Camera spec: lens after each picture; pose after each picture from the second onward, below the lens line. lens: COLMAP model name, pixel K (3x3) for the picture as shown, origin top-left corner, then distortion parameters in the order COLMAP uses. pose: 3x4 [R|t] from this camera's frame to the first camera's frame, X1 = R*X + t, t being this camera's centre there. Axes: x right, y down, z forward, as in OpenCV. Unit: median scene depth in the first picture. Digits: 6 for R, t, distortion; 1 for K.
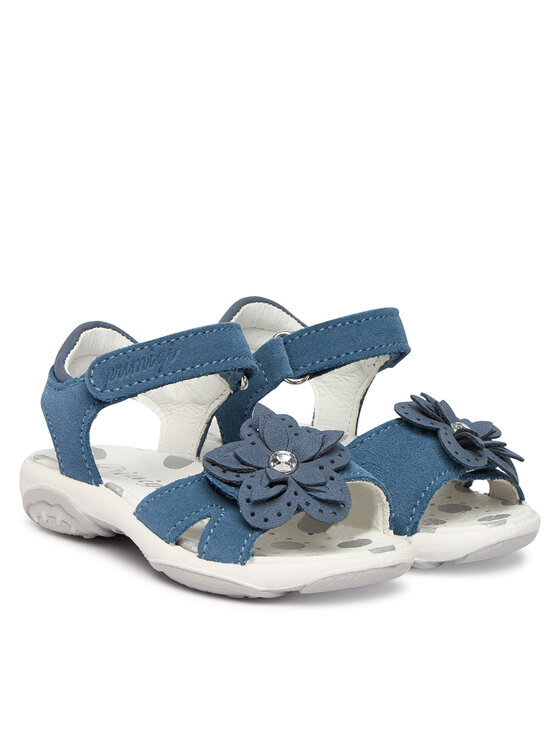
lens RADIAL K [[1694.7, 0, 280.3], [0, 1694.7, 372.8], [0, 0, 1]] dist [-0.200289, 0.000000]
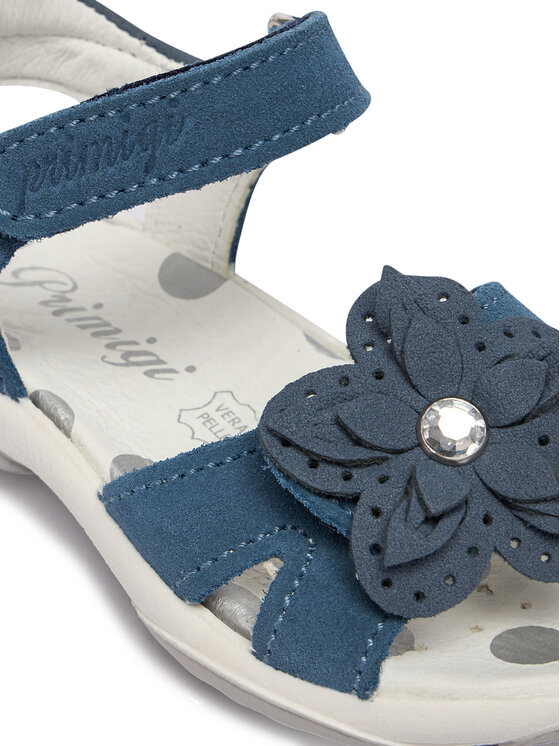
lens RADIAL K [[1394.1, 0, 279.8], [0, 1394.1, 373.2], [0, 0, 1]] dist [-0.050573, 0.000000]
pose [[0.999868, -0.015356, -0.005213, -0.039244], [0.016137, 0.910137, 0.413993, -0.103233], [-0.001612, -0.414022, 0.910265, 0.699607]]
